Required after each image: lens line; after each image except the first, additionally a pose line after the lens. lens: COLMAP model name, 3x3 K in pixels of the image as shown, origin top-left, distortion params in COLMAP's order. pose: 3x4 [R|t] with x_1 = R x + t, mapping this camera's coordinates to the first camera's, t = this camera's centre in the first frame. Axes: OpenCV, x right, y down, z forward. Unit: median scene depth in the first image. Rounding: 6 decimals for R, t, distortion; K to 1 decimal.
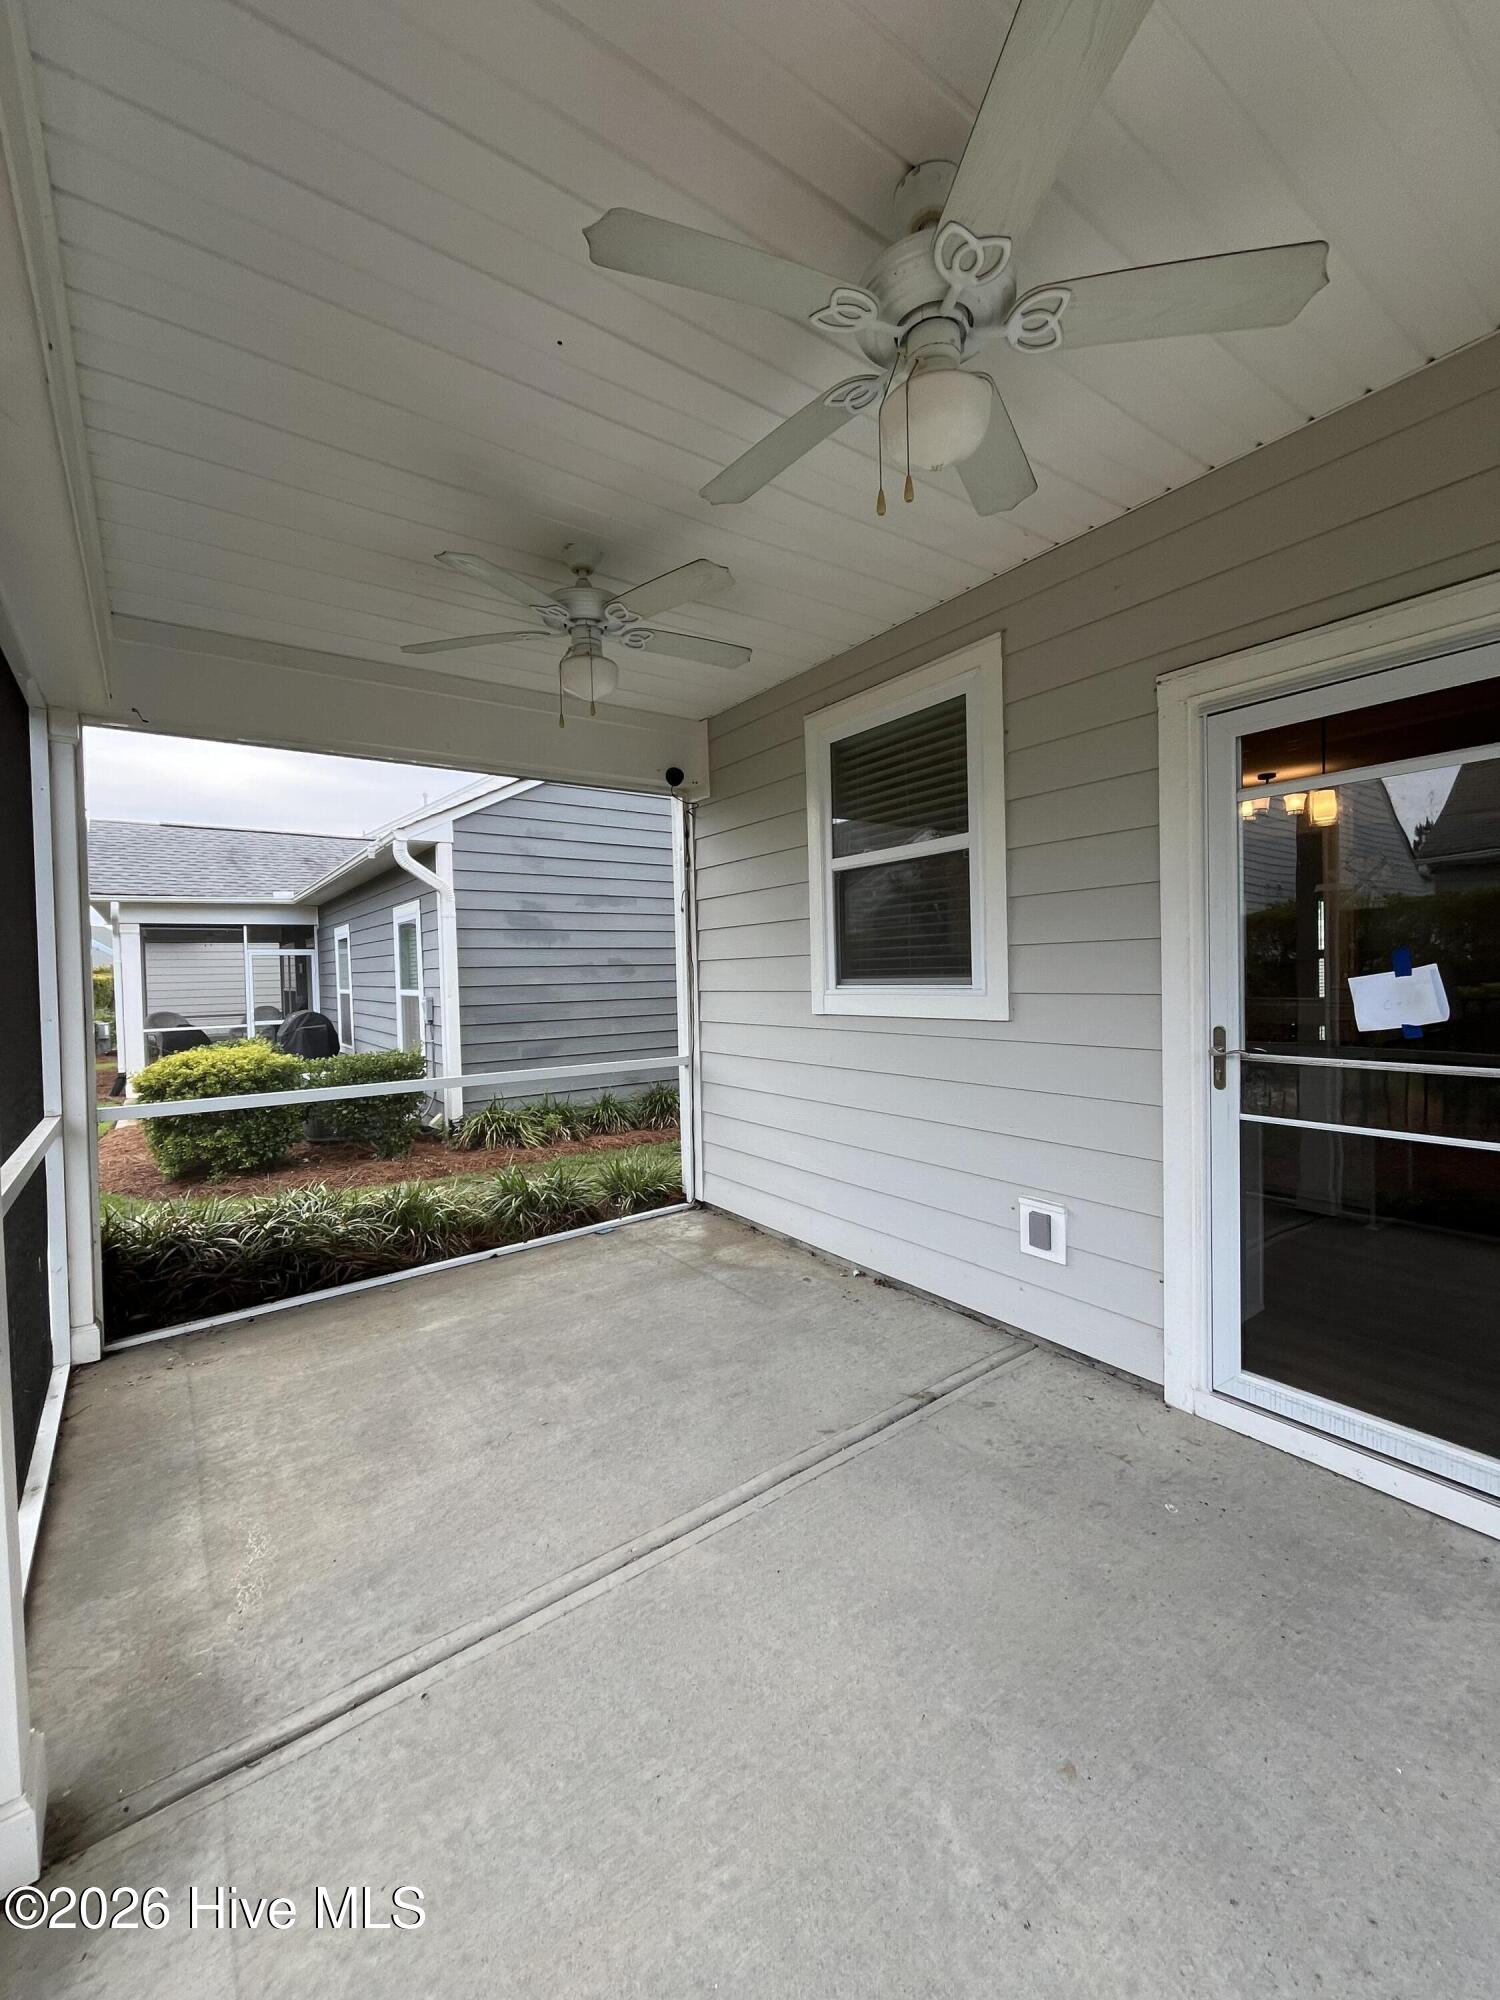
lens RADIAL K [[809.5, 0, 752.8], [0, 809.5, 993.2], [0, 0, 1]] dist [-0.005322, 0.000811]
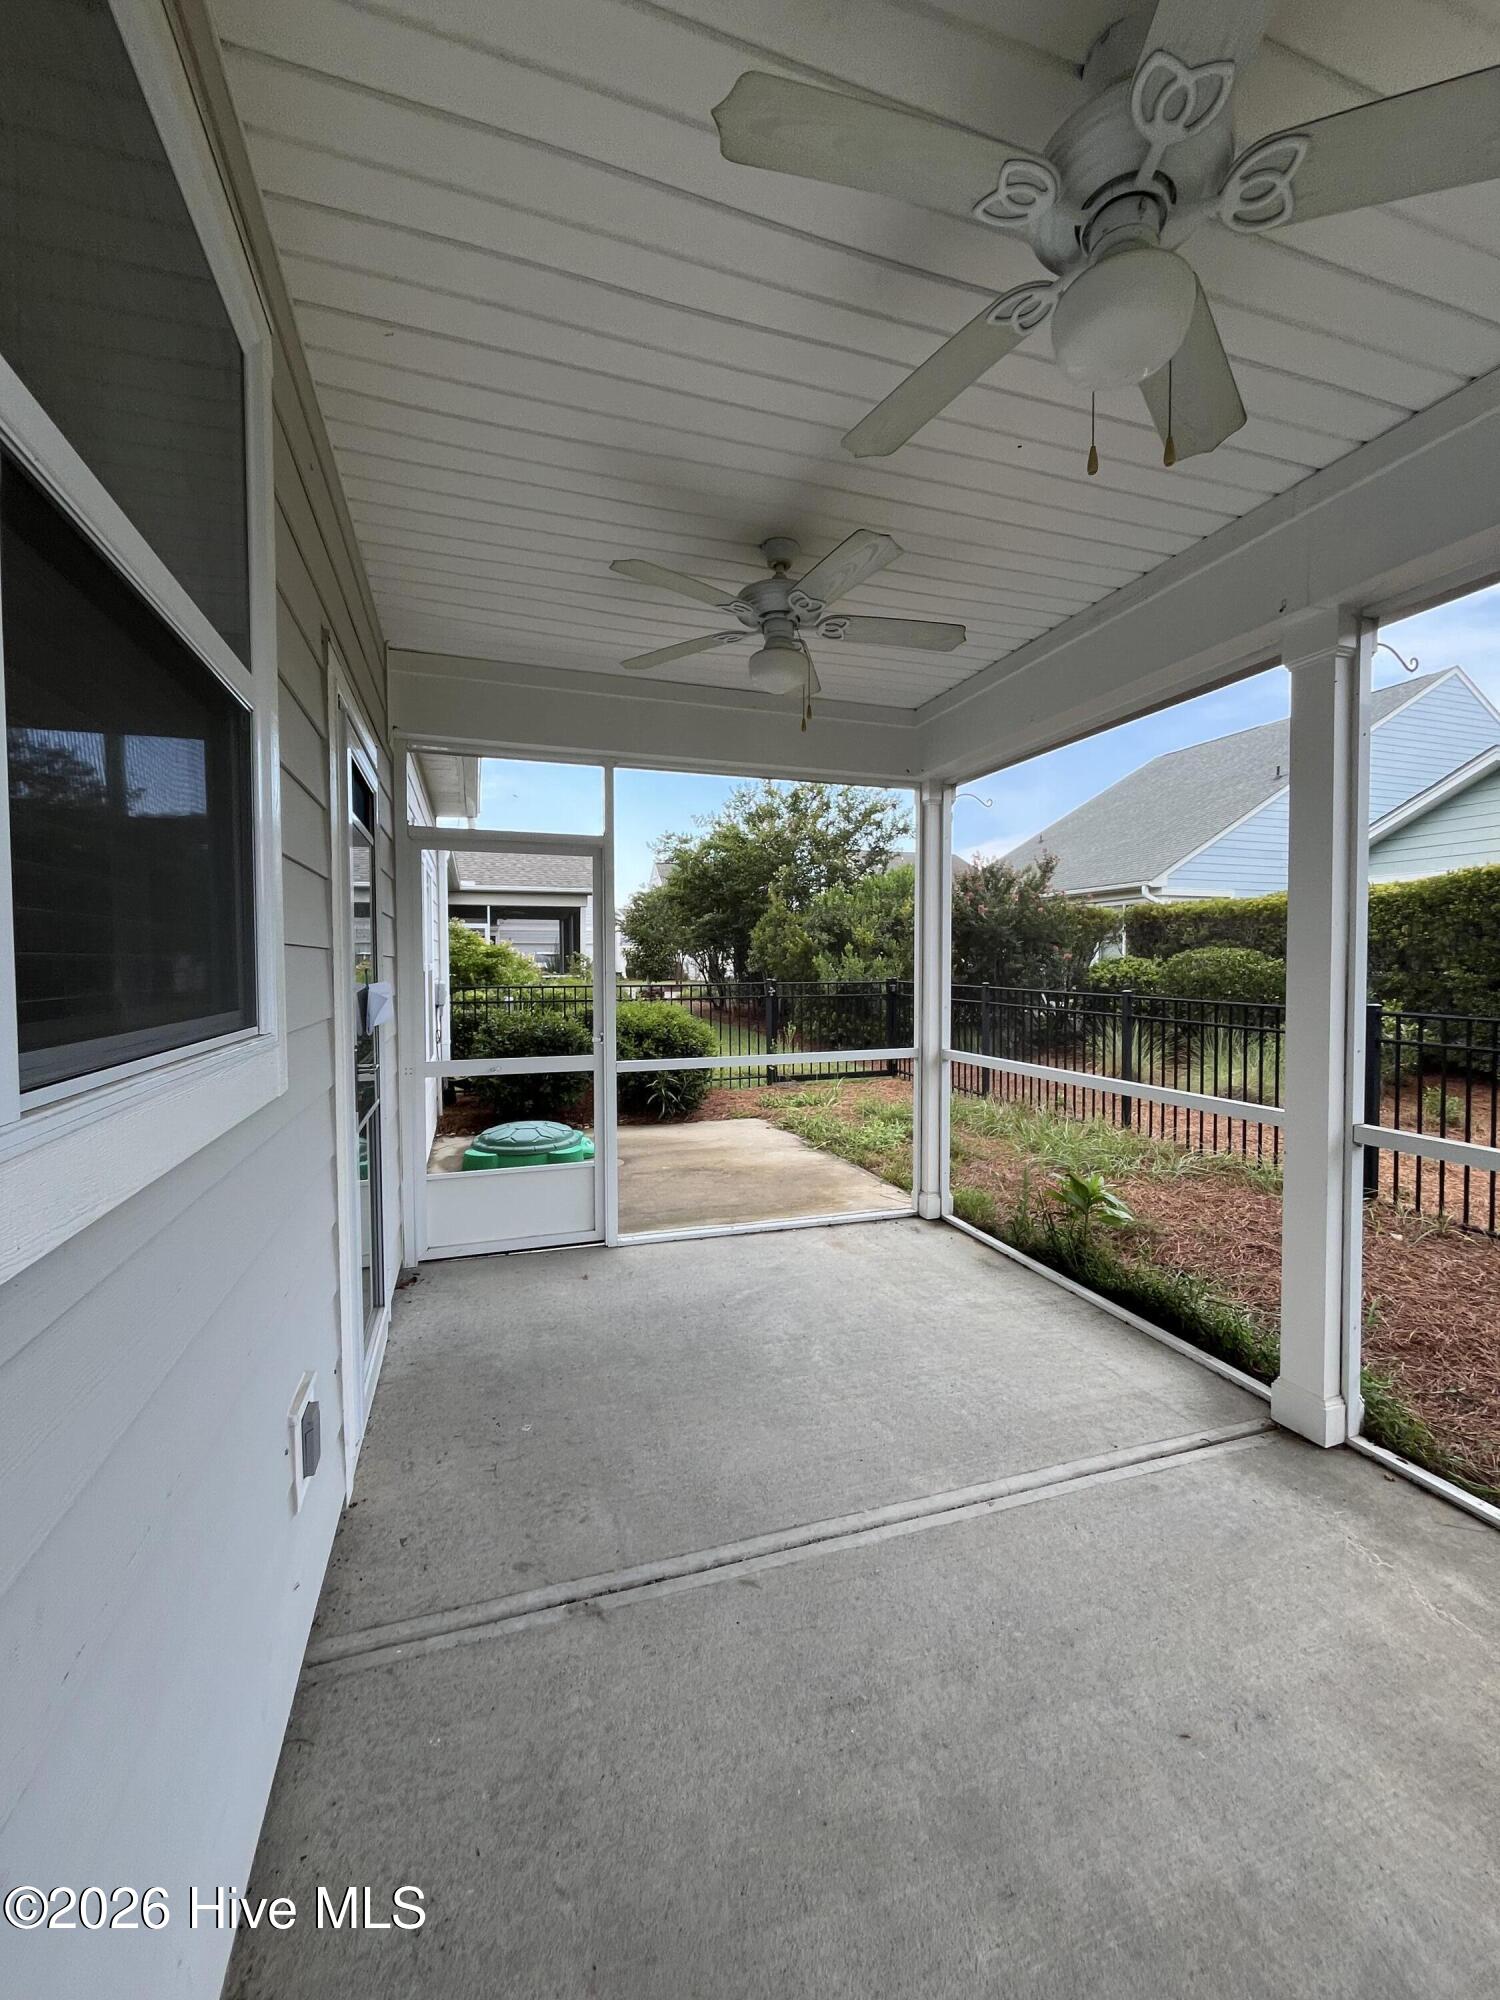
lens RADIAL K [[809.5, 0, 748.1], [0, 809.5, 991.6], [0, 0, 1]] dist [-0.005322, 0.000811]
pose [[-0.952507, 0.016945, 0.304045, -0.165180], [0.035730, 0.997773, 0.056326, -0.063864], [-0.302414, 0.064515, -0.950991, 1.890817]]
